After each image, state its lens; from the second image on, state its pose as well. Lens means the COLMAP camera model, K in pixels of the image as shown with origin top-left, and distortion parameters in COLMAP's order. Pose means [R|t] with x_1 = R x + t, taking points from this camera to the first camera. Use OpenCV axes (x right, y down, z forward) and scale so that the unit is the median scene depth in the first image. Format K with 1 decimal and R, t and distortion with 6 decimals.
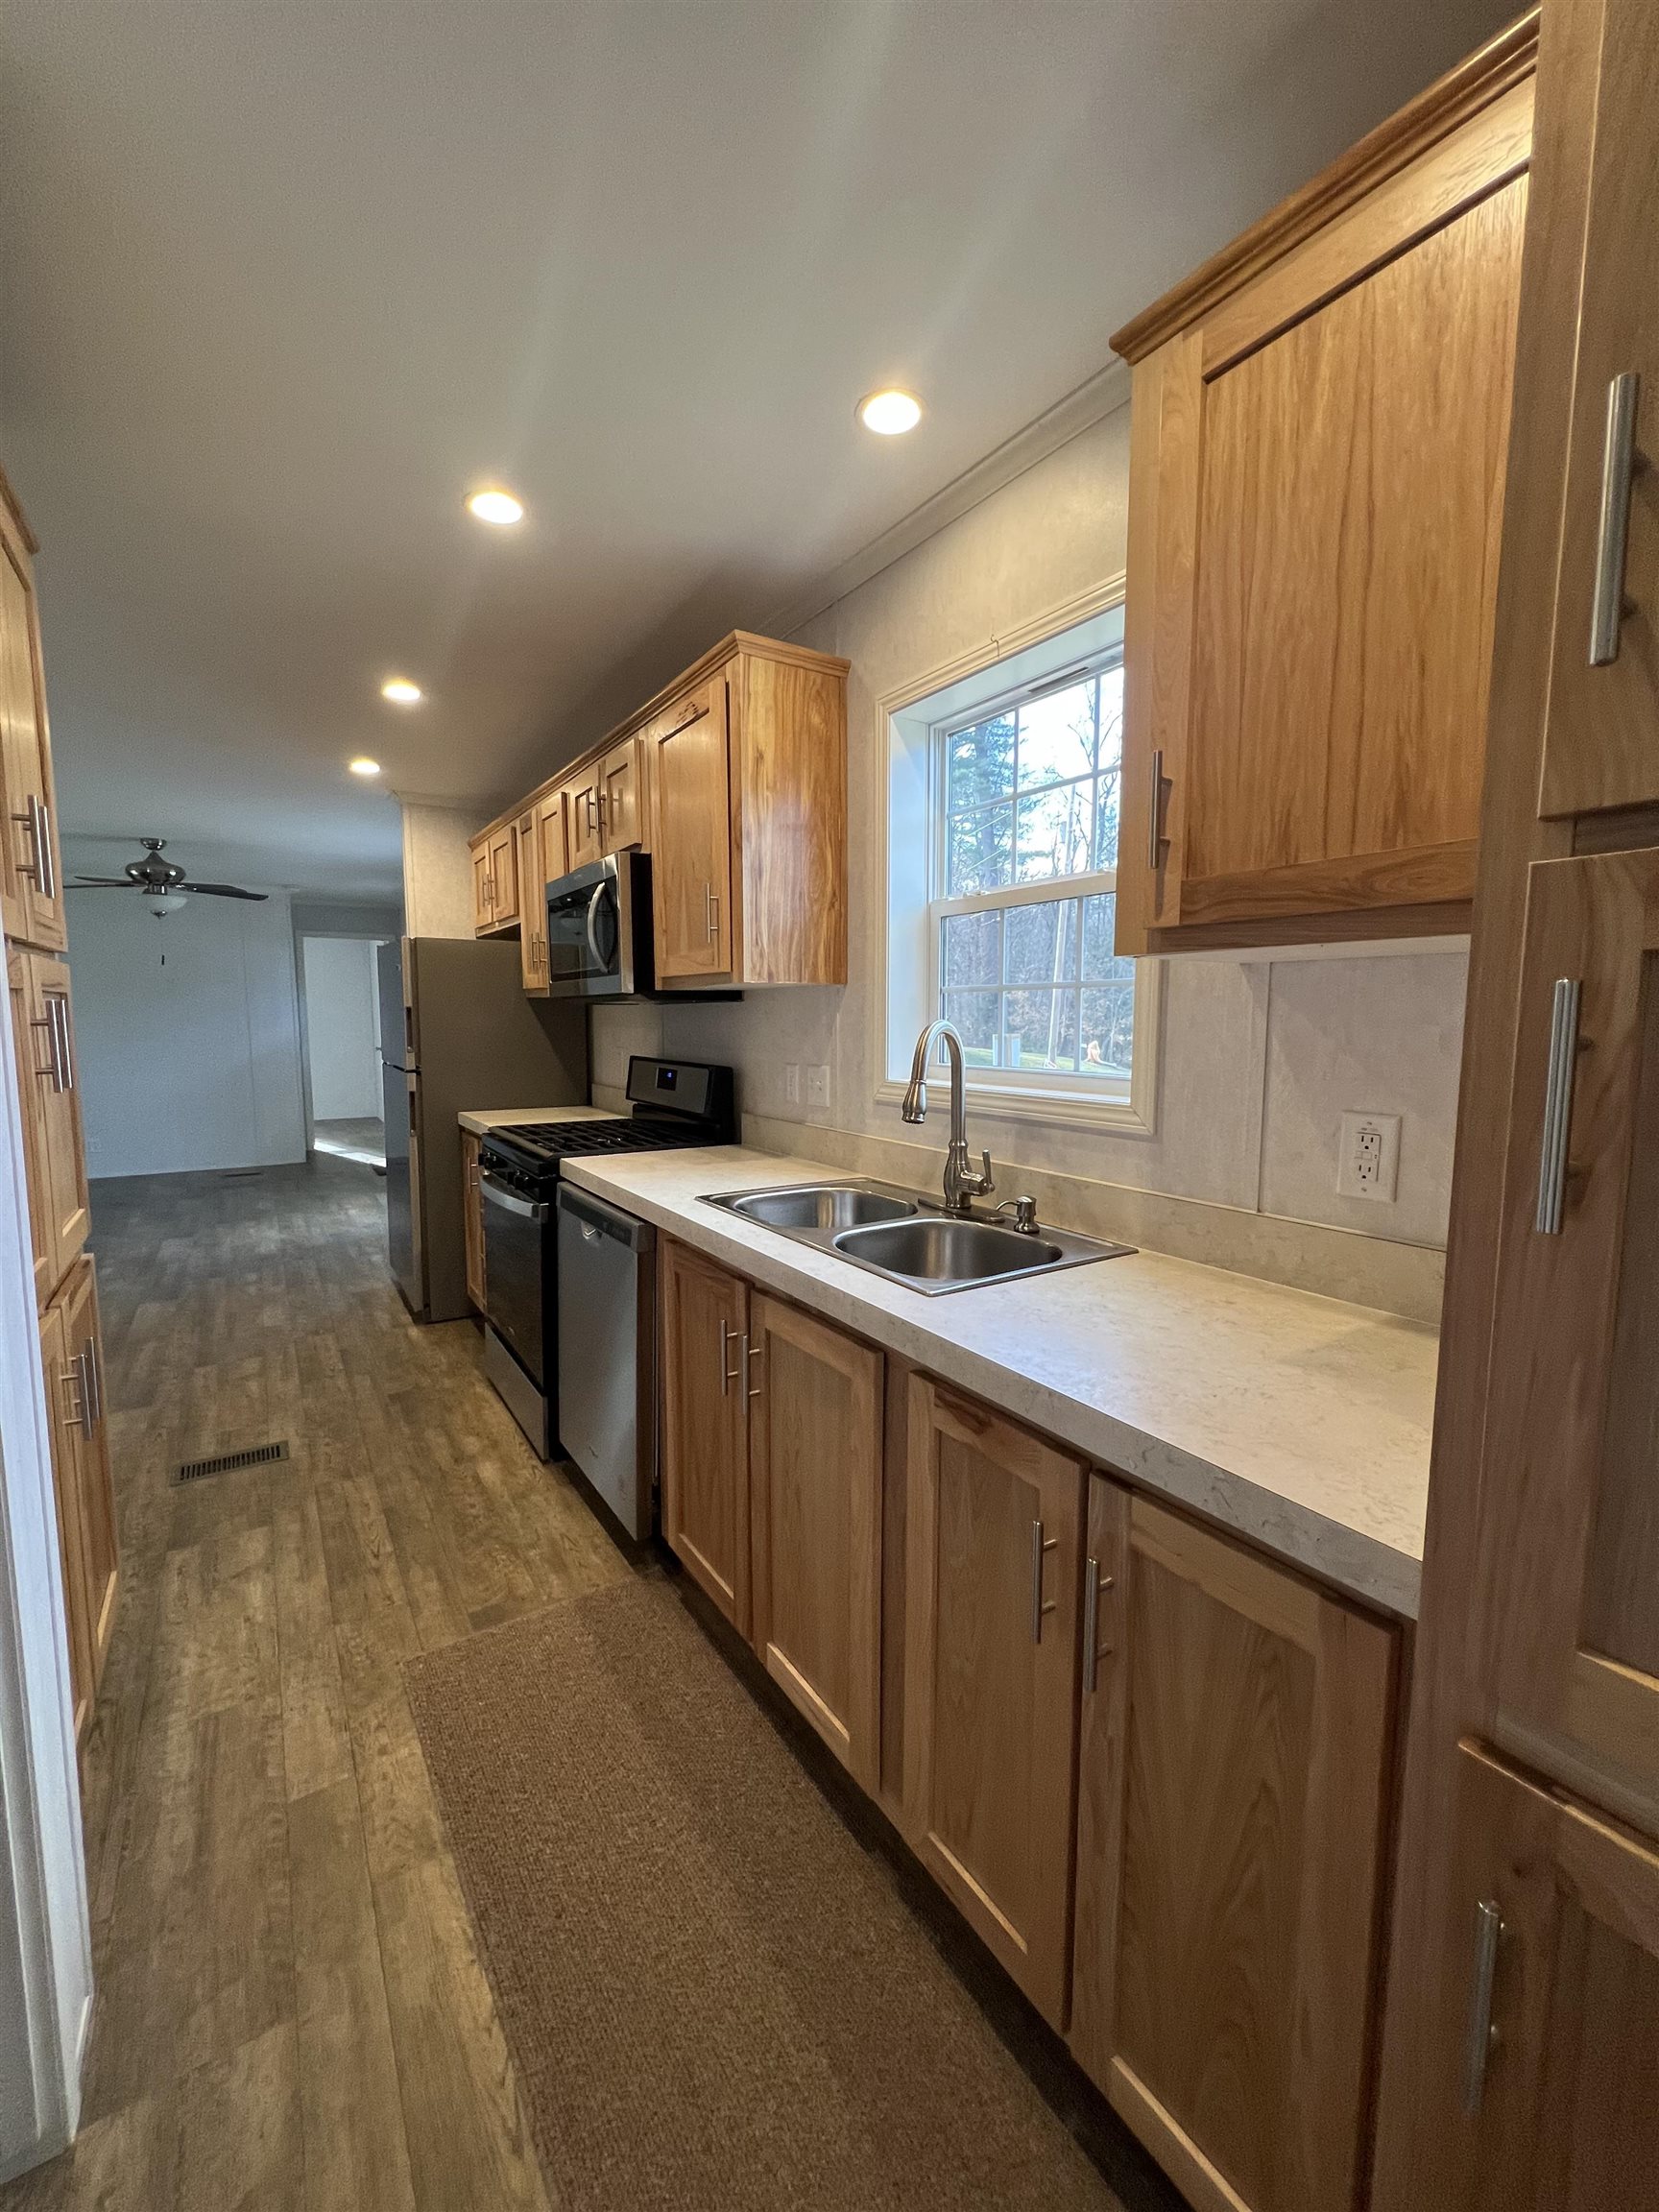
lens RADIAL K [[887.7, 0, 808.6], [0, 887.7, 1102.3], [0, 0, 1]] dist [-0.000136, 0.000351]
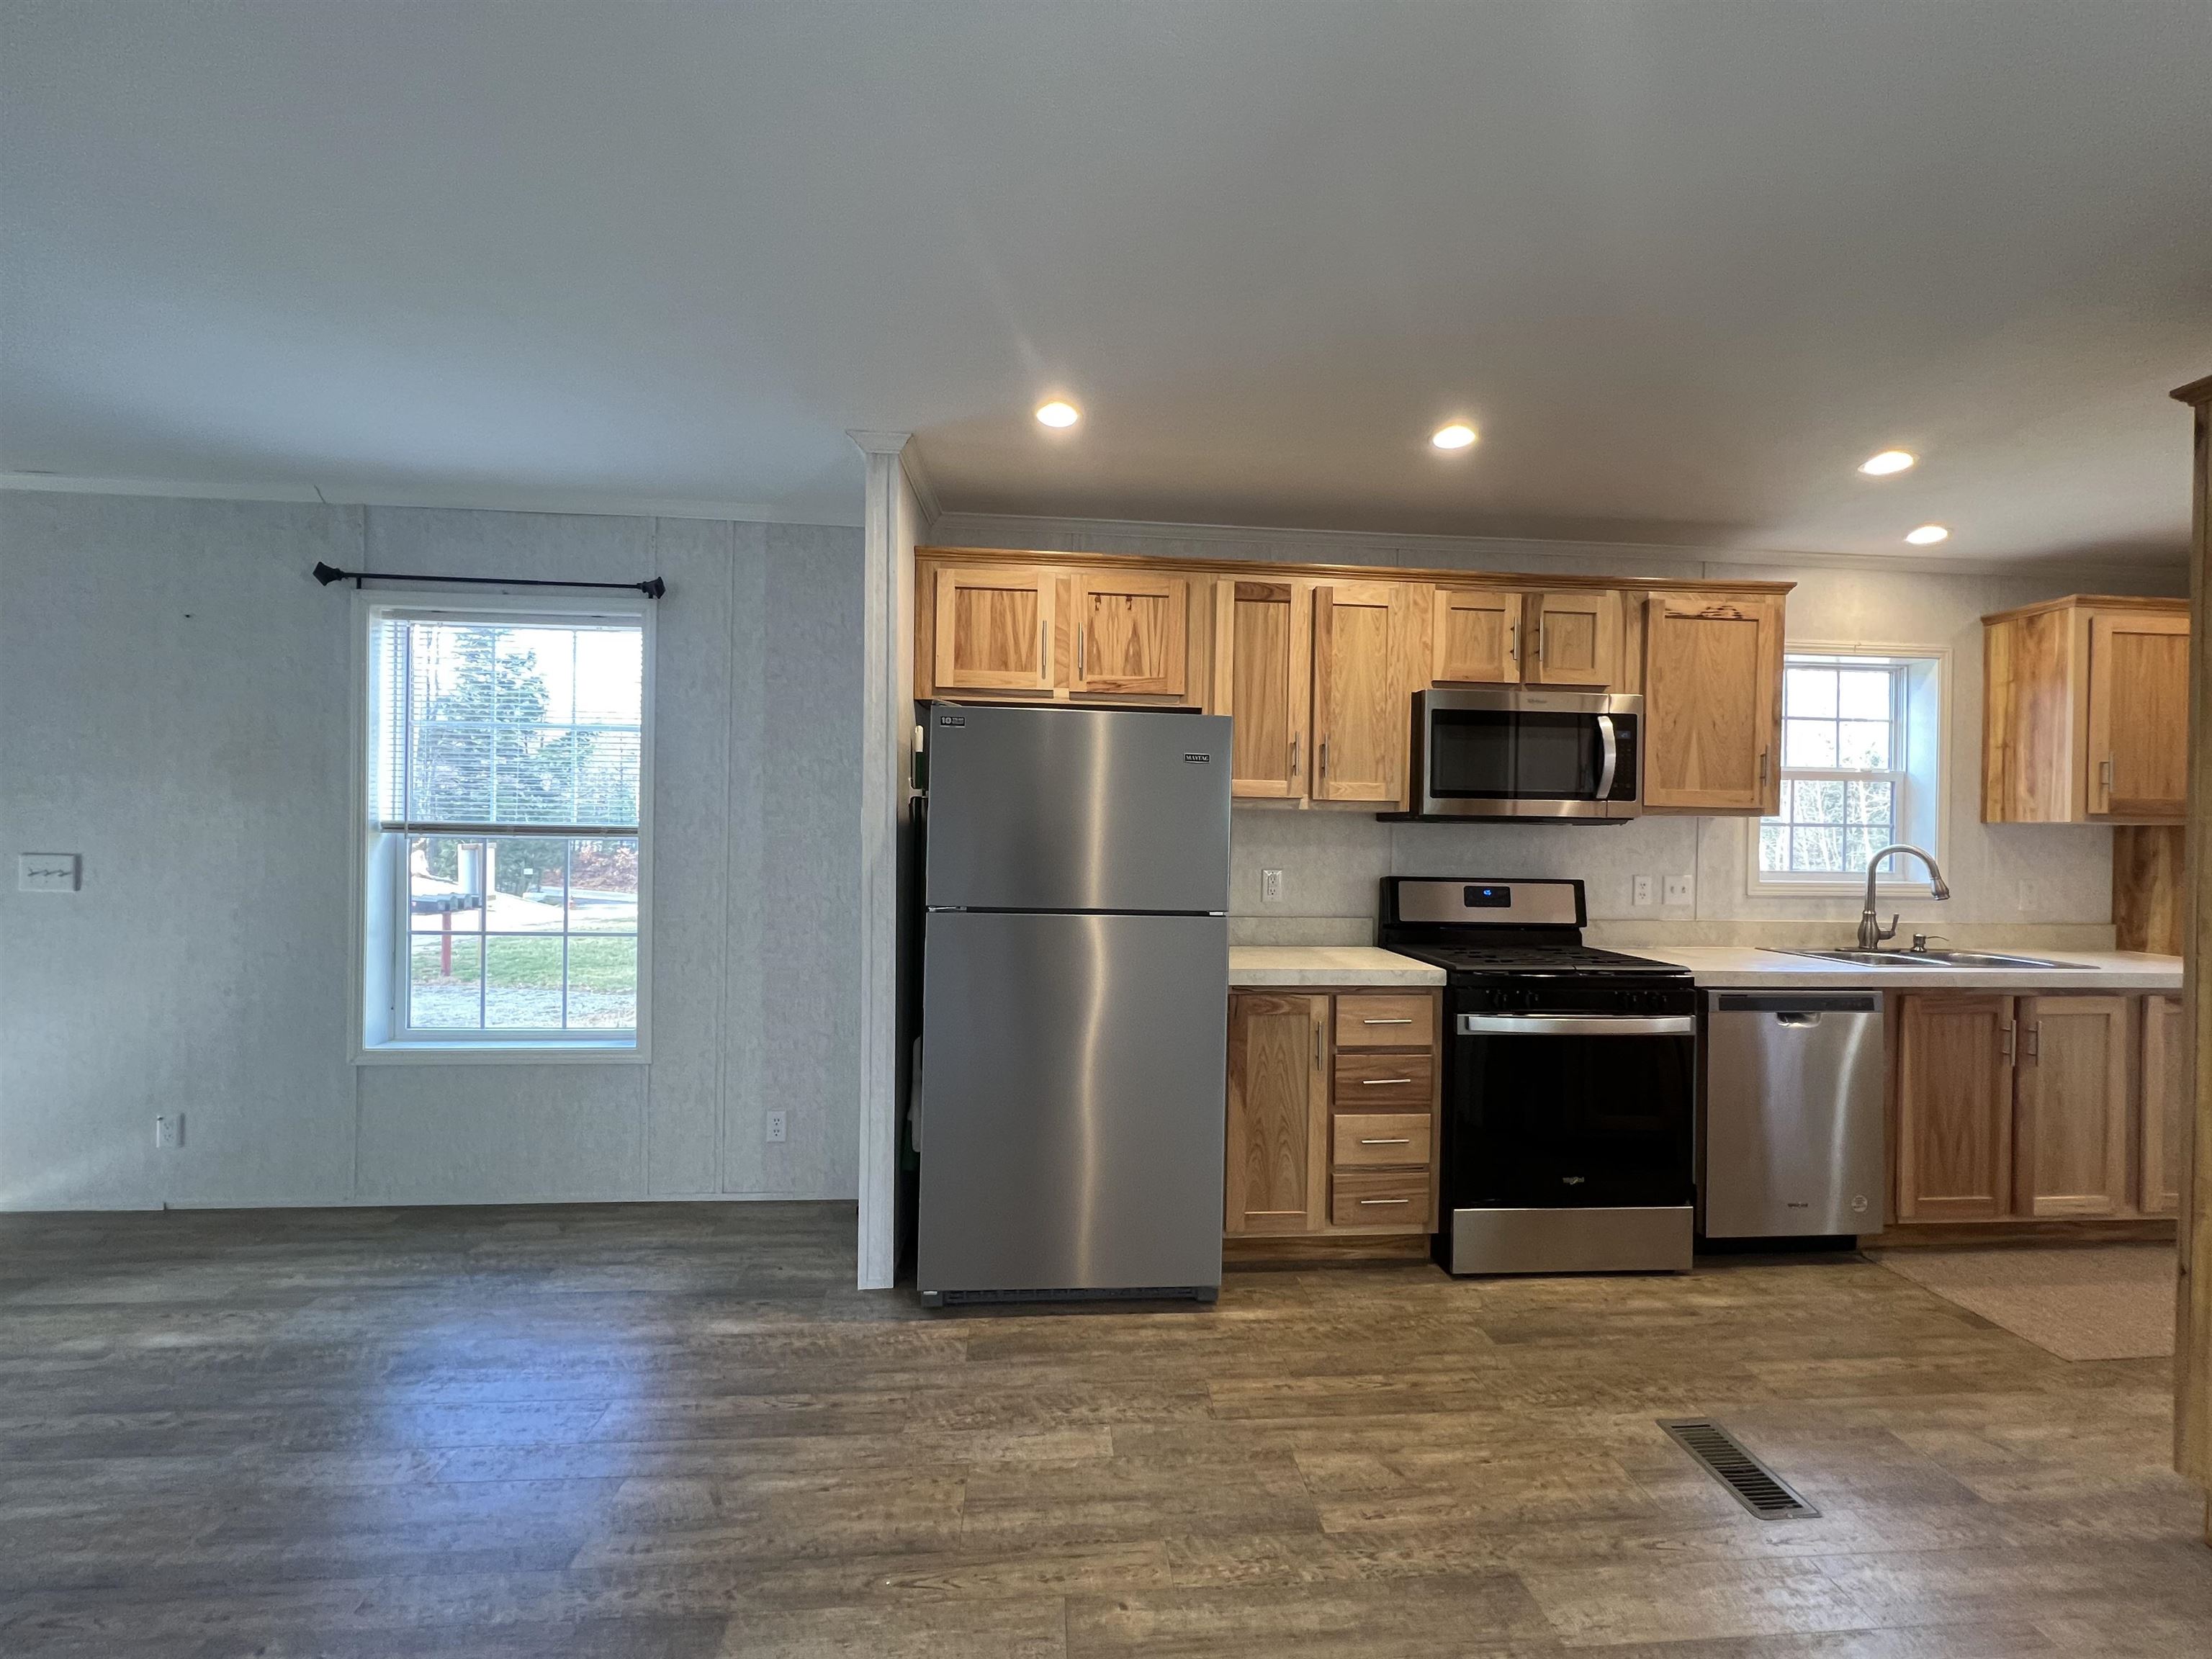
lens RADIAL K [[887.7, 0, 1100.4], [0, 887.7, 830.5], [0, 0, 1]] dist [-0.000136, 0.000351]
pose [[0.469637, 0.009104, 0.882813, -1.501765], [0.072715, 0.996150, -0.048956, -0.101681], [-0.879860, 0.087186, 0.467167, 1.055147]]
